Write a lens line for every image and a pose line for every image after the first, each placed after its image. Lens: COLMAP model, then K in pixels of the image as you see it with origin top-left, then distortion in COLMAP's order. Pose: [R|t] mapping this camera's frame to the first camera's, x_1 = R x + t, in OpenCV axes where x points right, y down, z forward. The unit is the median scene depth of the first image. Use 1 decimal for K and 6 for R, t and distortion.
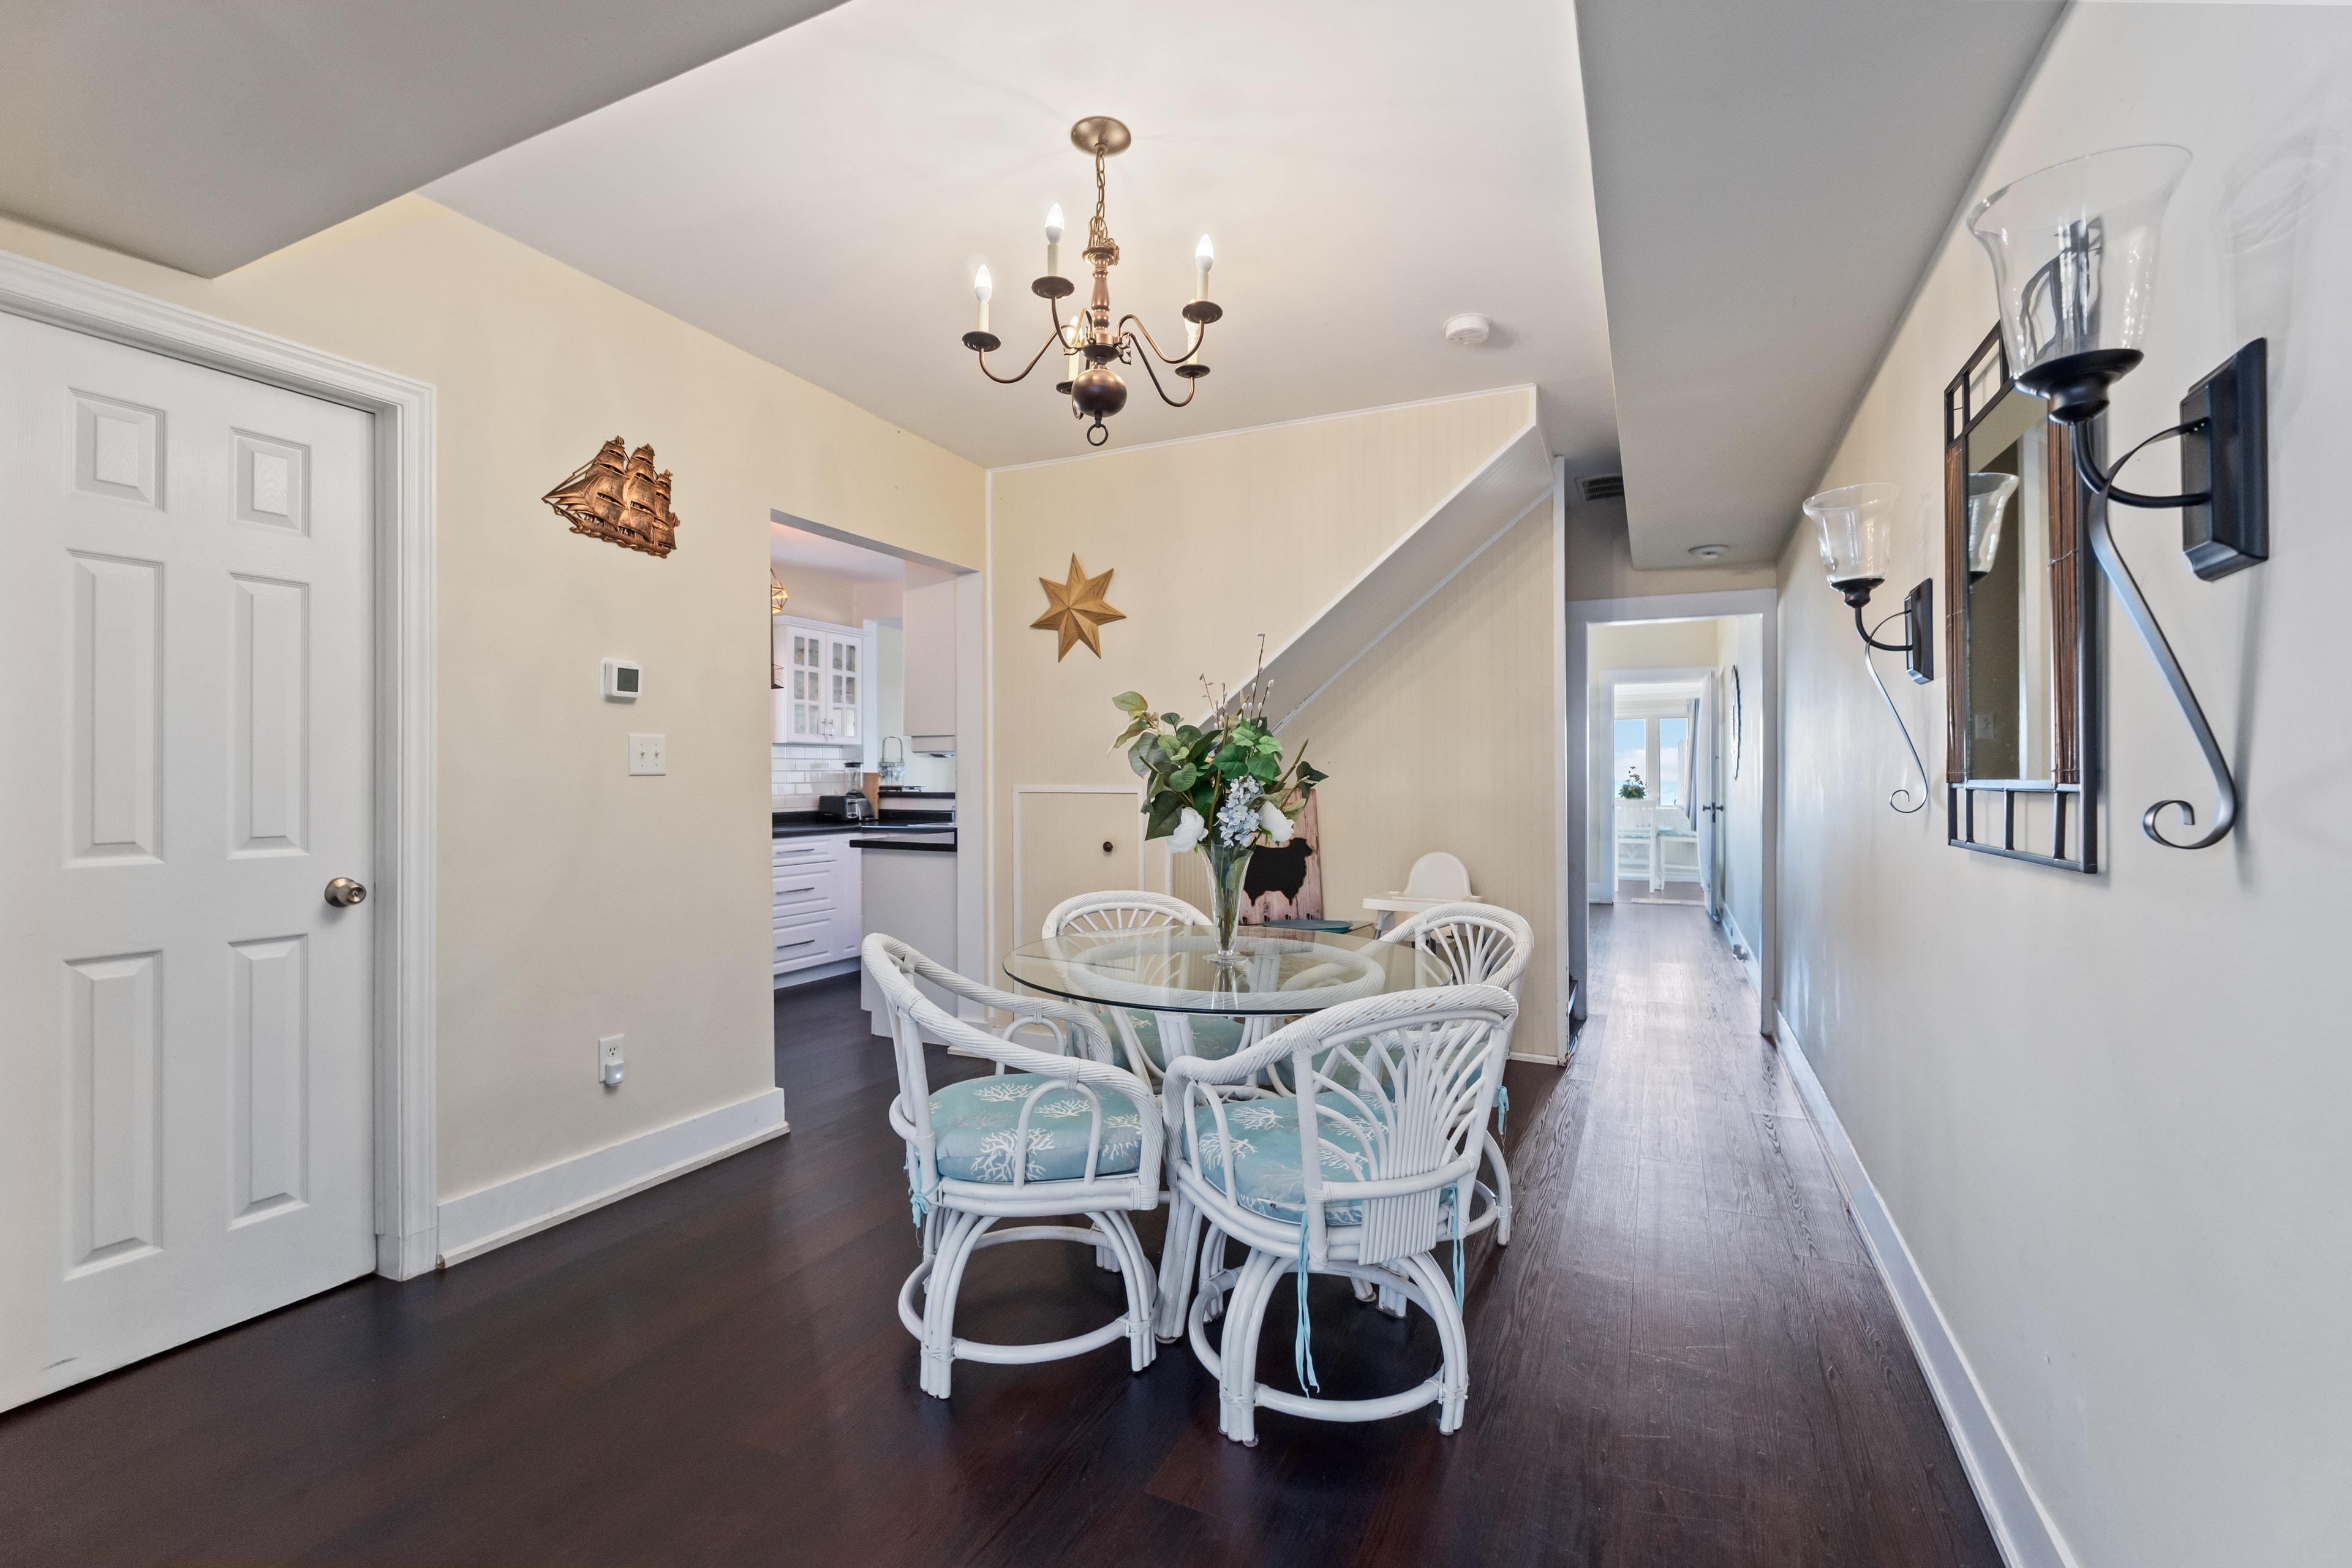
lens RADIAL K [[1026.7, 0, 1178.4], [0, 1026.7, 773.7], [0, 0, 1]] dist [0.000731, 0.000320]
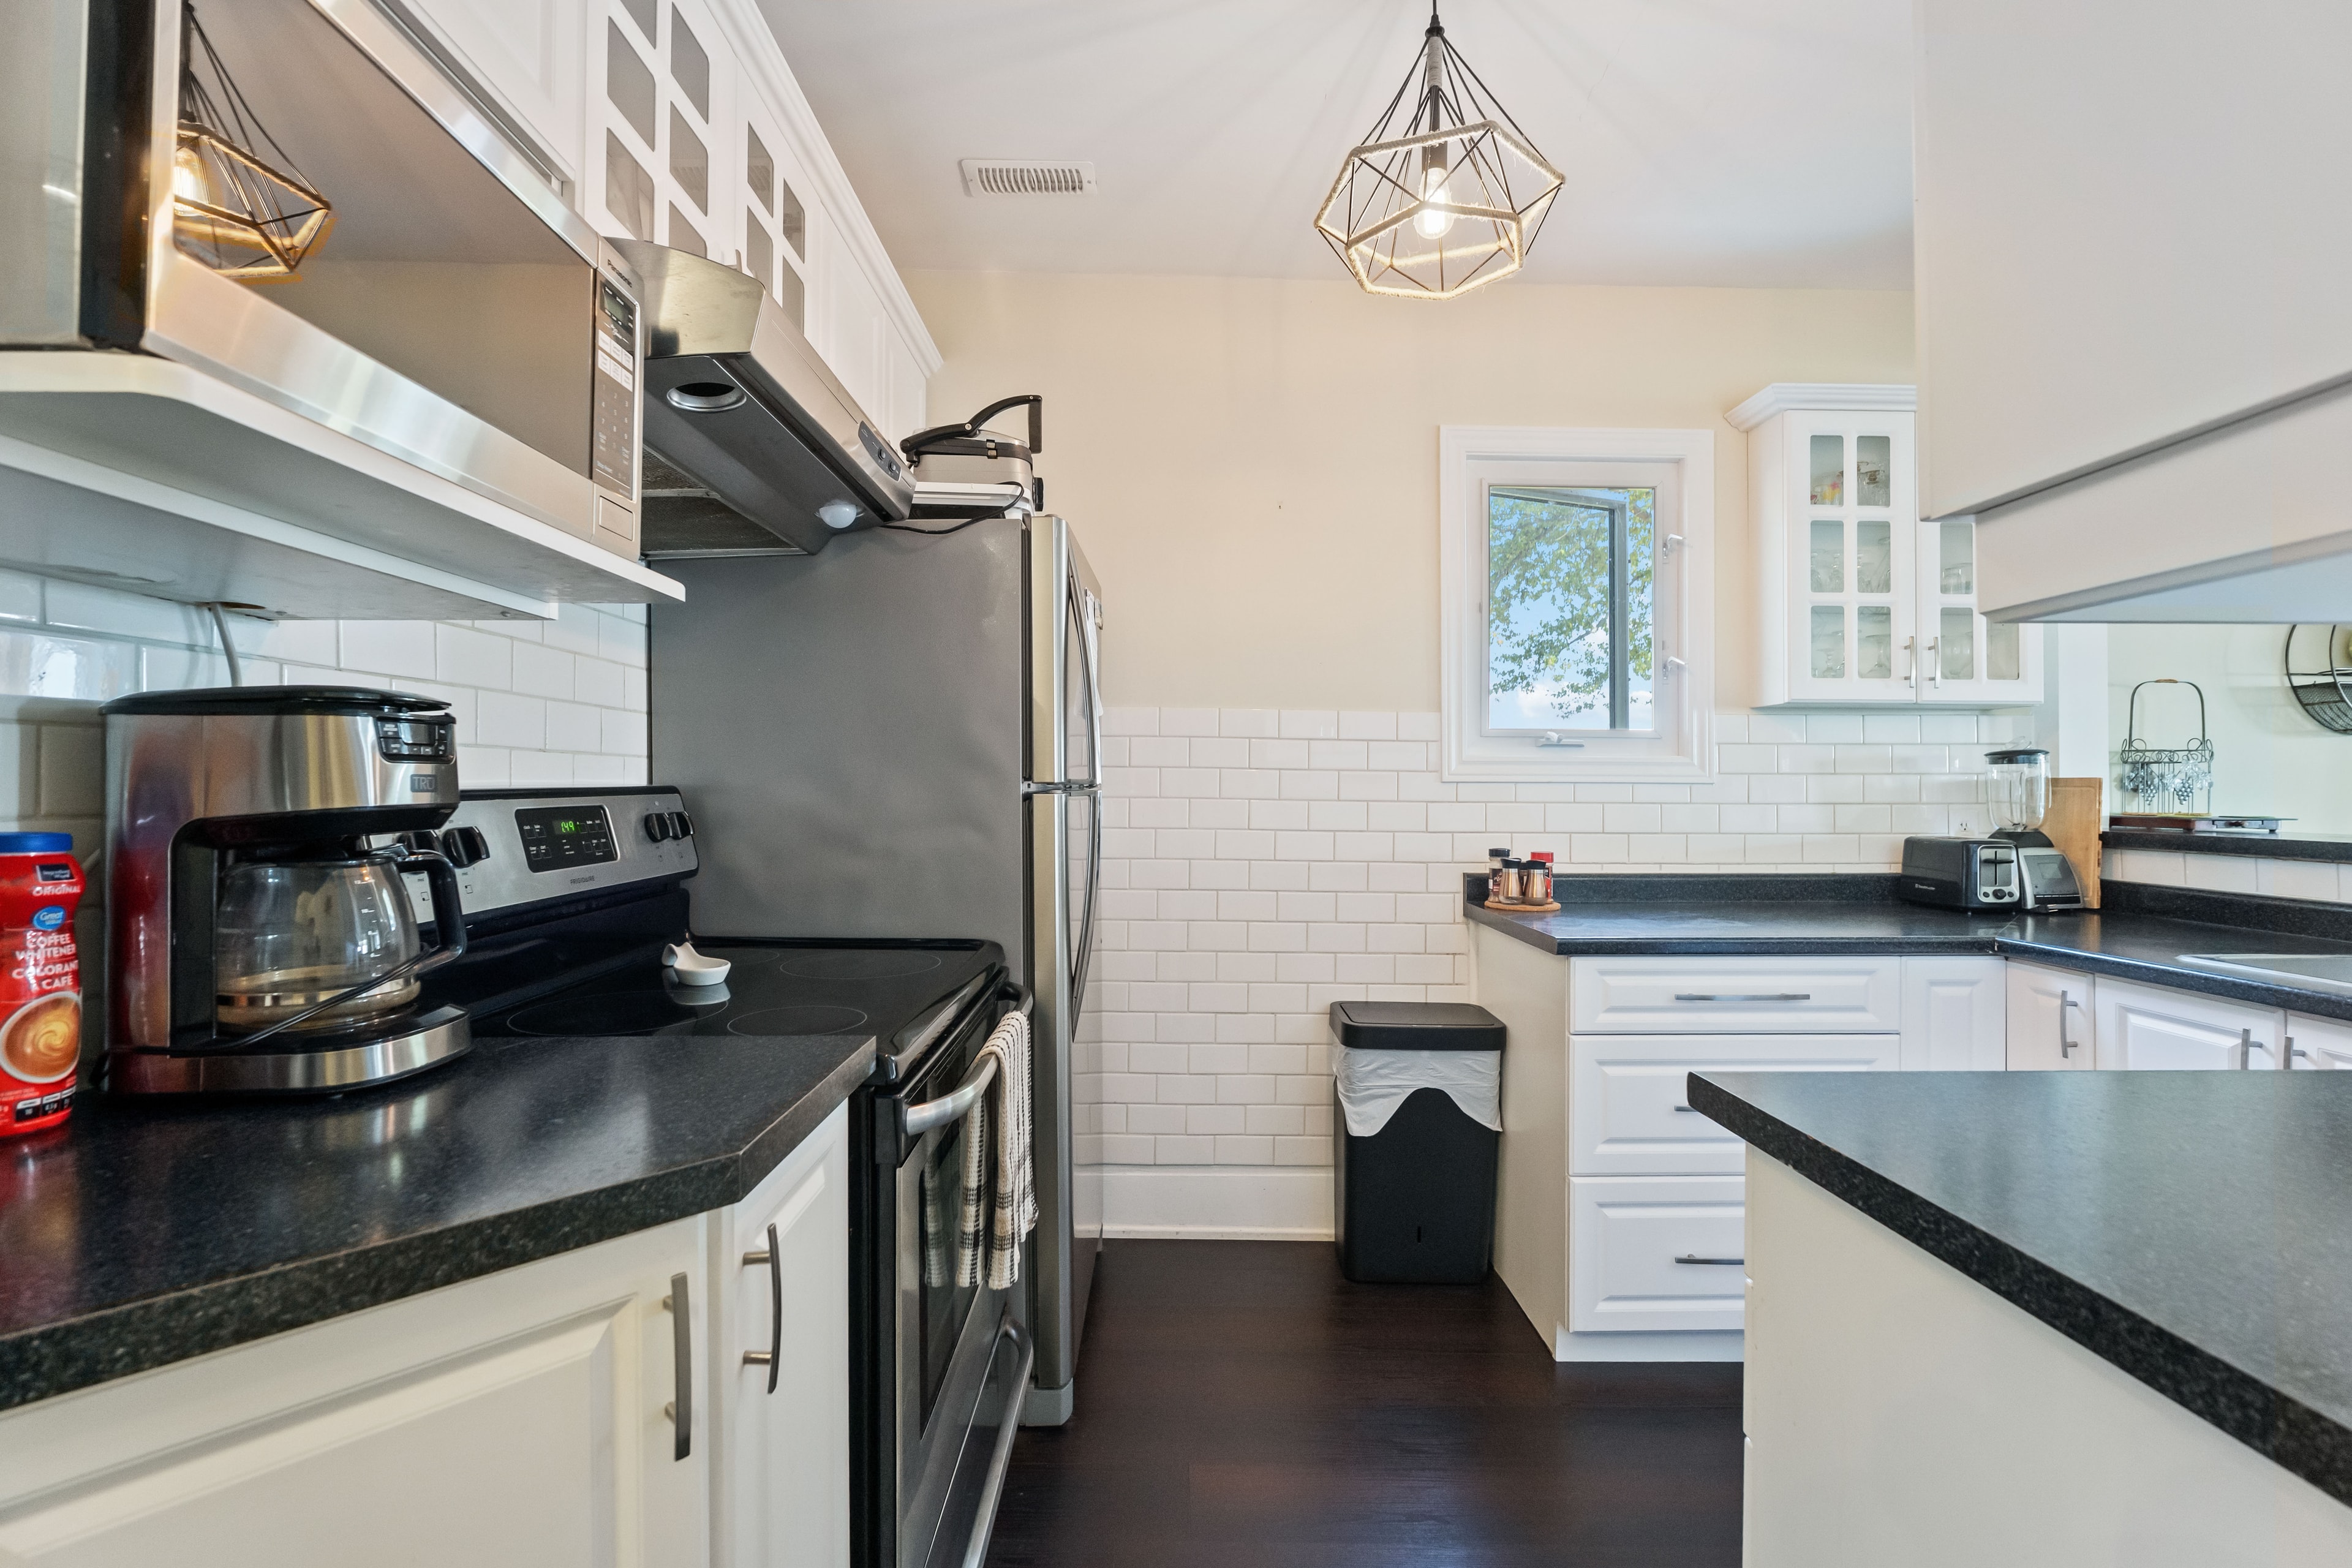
lens RADIAL K [[1026.7, 0, 1184.8], [0, 1026.7, 780.2], [0, 0, 1]] dist [0.000731, 0.000320]
pose [[0.446772, -0.002275, -0.894645, -0.116984], [-0.002799, 0.999988, -0.003941, 0.002089], [0.894644, 0.004265, 0.446760, 0.562686]]
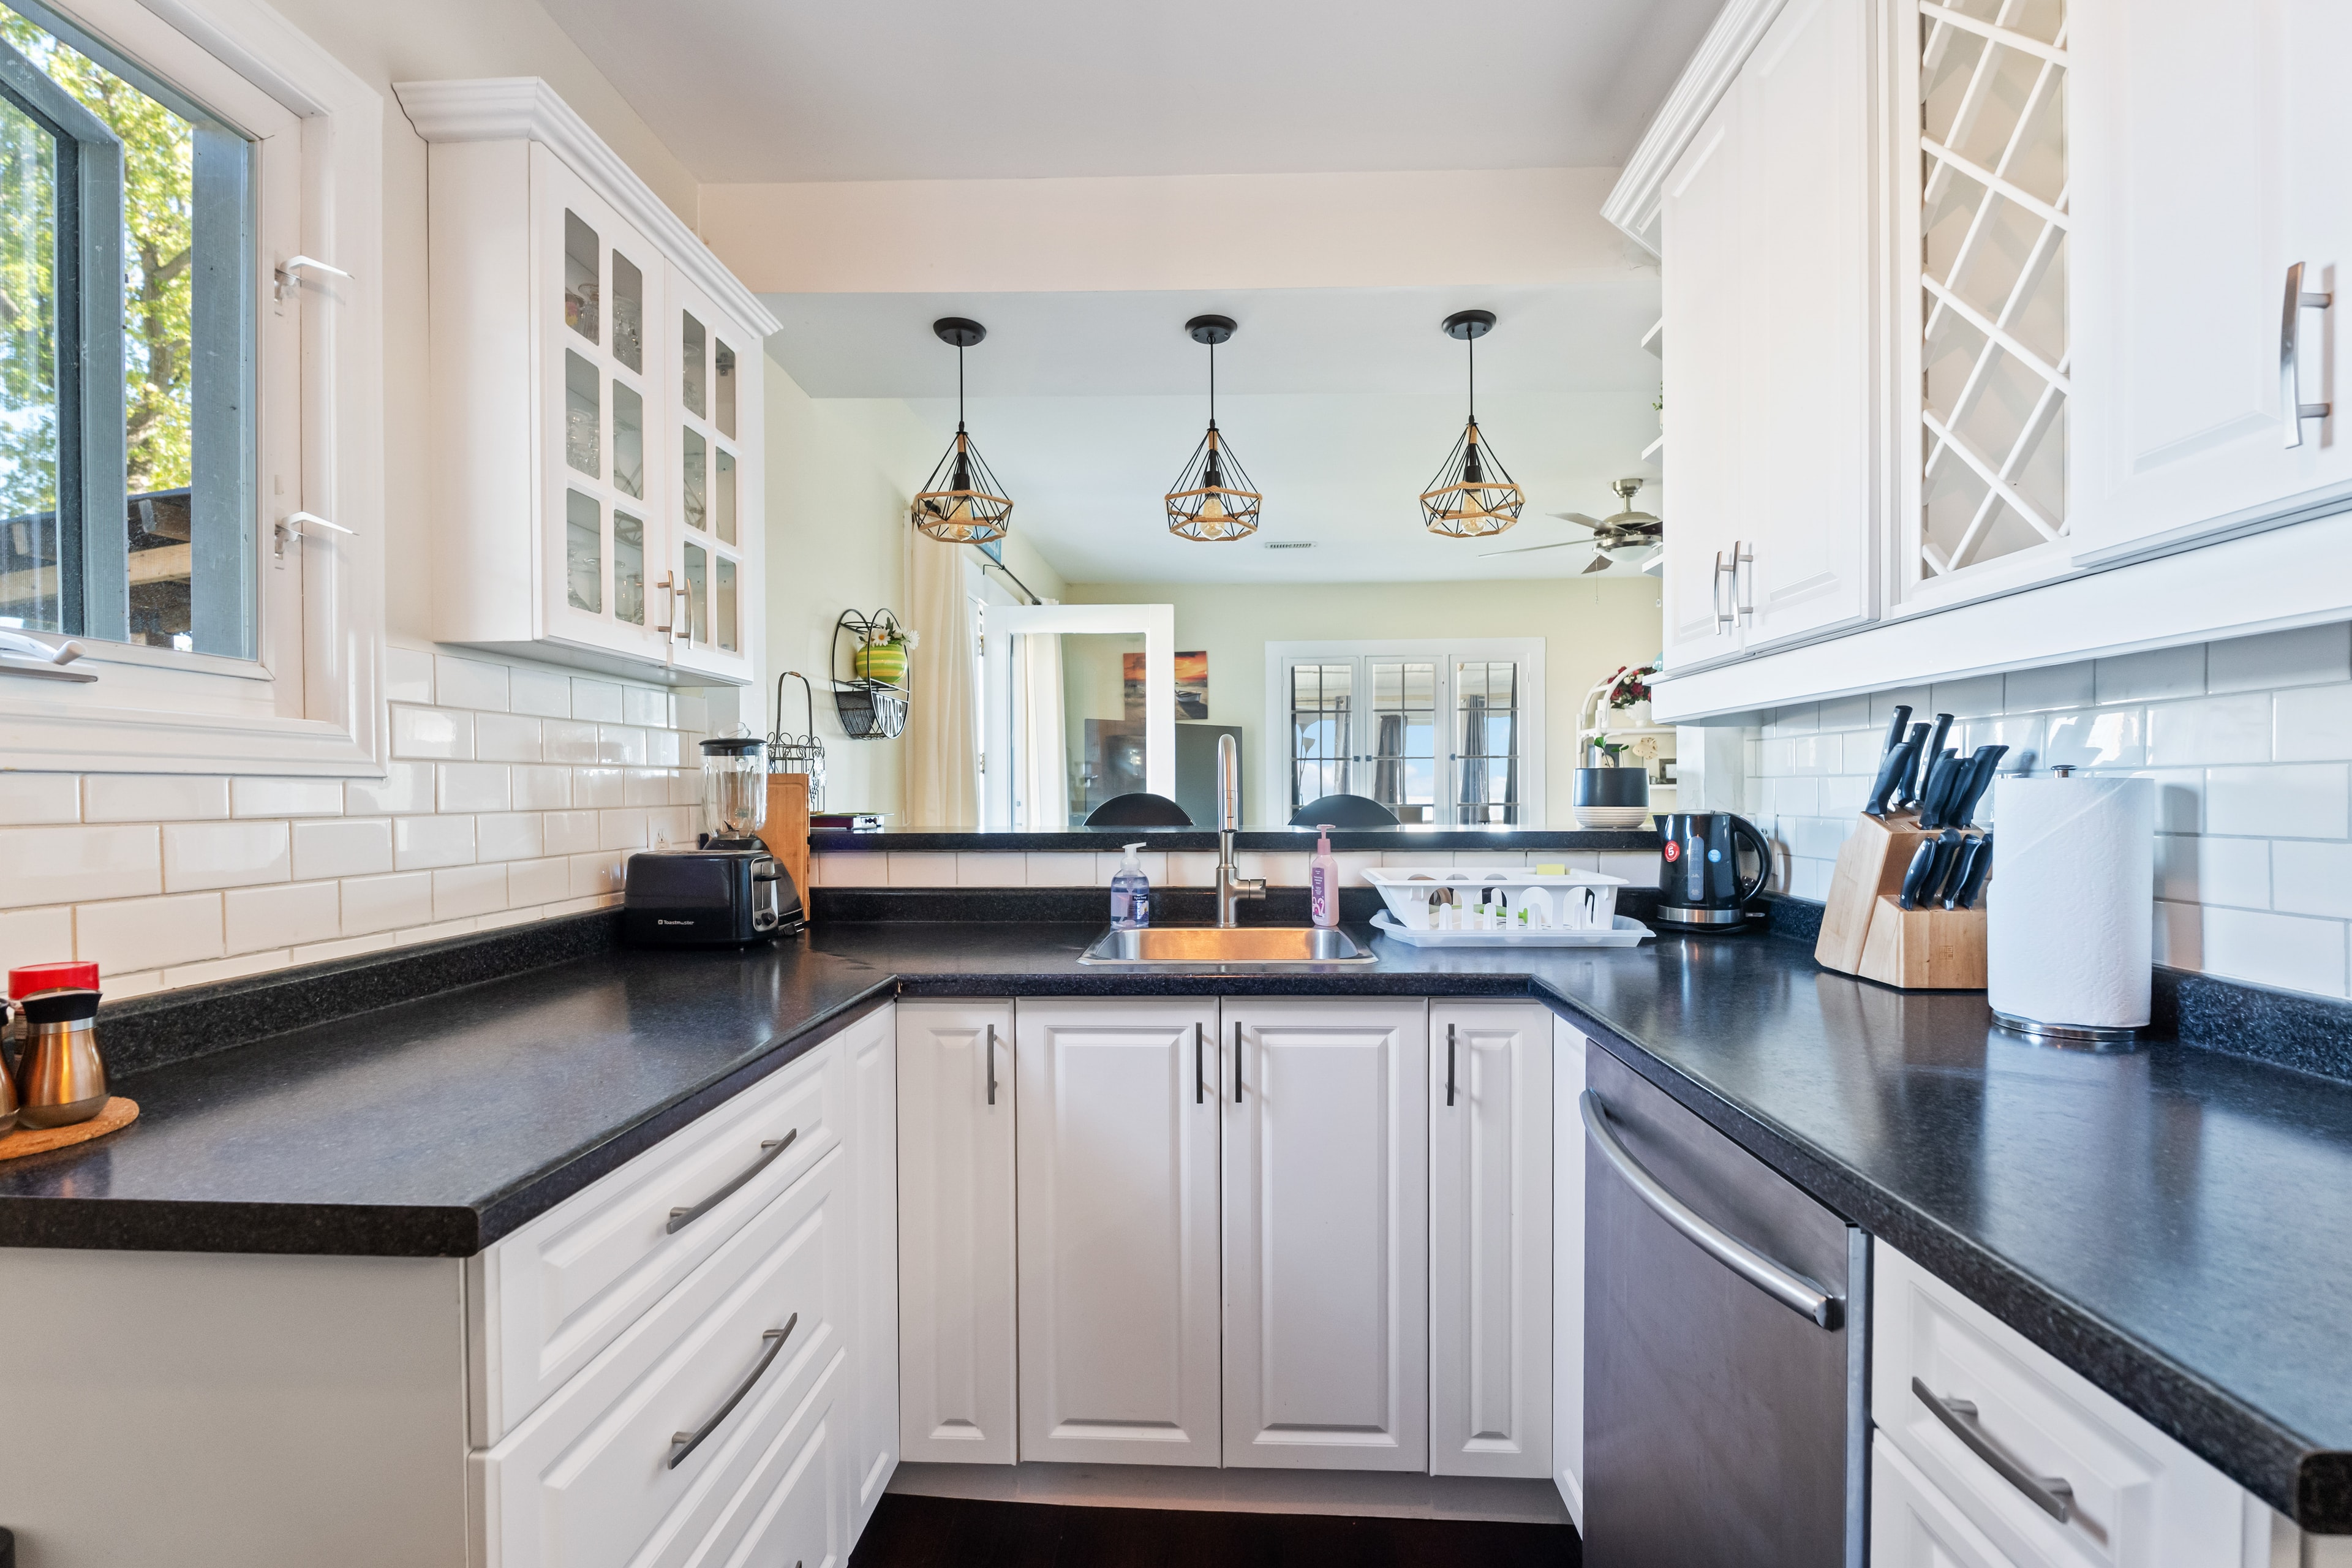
lens RADIAL K [[1026.7, 0, 1183.9], [0, 1026.7, 790.0], [0, 0, 1]] dist [0.000731, 0.000320]
pose [[0.920944, -0.002201, 0.389688, -0.311493], [0.002158, 0.999998, 0.000549, 0.004061], [-0.389688, 0.000335, 0.920947, 0.669354]]
